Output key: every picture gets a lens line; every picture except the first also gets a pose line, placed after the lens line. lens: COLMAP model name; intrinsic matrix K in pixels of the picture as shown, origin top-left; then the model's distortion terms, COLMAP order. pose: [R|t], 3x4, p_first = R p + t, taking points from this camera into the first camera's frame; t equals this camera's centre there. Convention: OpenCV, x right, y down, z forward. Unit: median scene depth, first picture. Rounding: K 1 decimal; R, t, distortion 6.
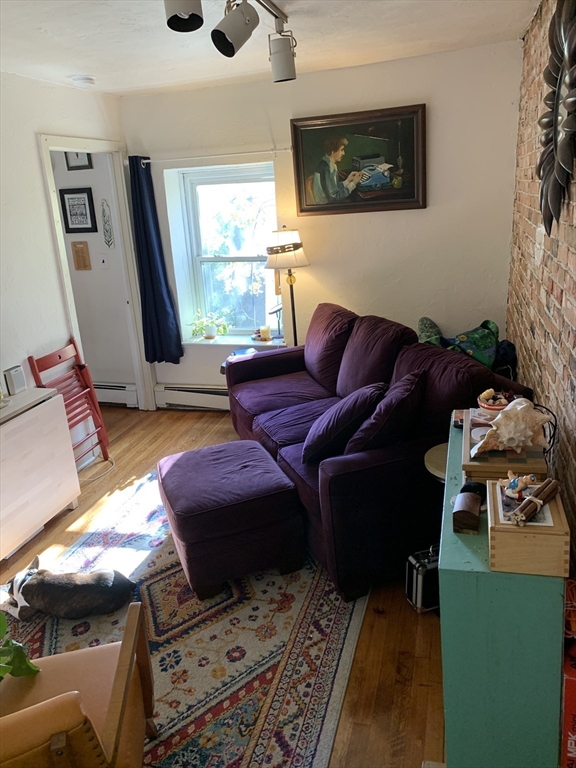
lens RADIAL K [[597.4, 0, 287.0], [0, 597.4, 385.2], [0, 0, 1]] dist [0.059615, -0.048904]
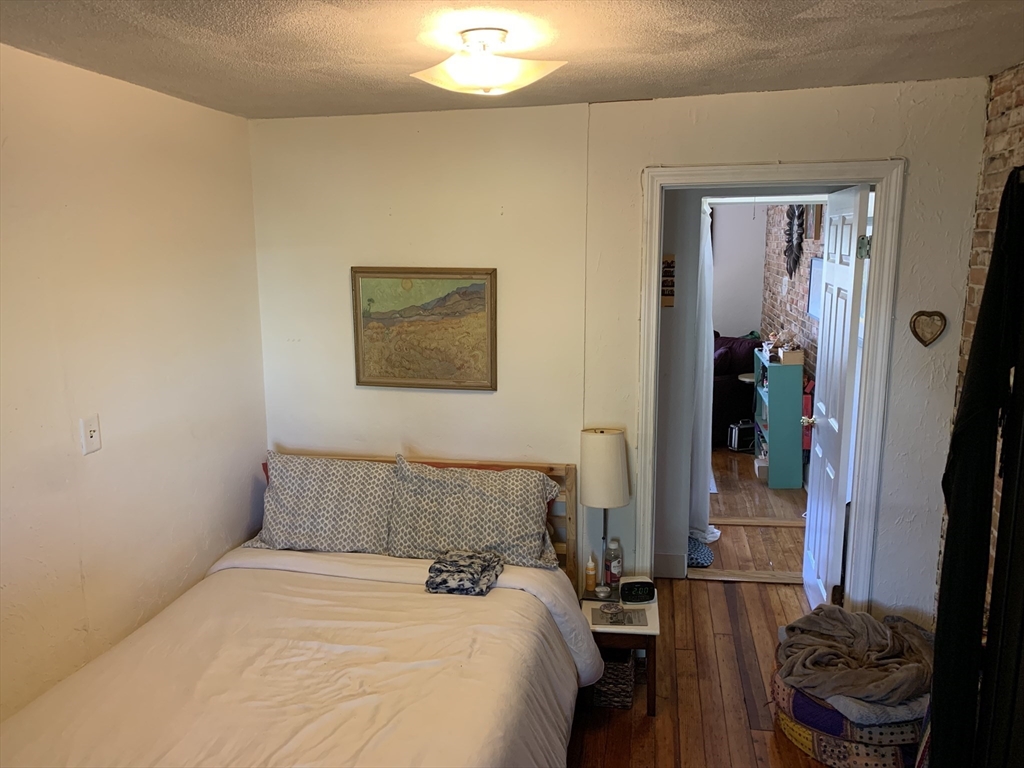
lens RADIAL K [[796.6, 0, 511.0], [0, 796.6, 382.0], [0, 0, 1]] dist [0.059615, -0.048904]
pose [[0.994752, 0.034102, 0.096460, -0.872904], [-0.020631, 0.990307, -0.137352, 0.556904], [-0.100209, 0.134641, 0.985814, -1.785580]]
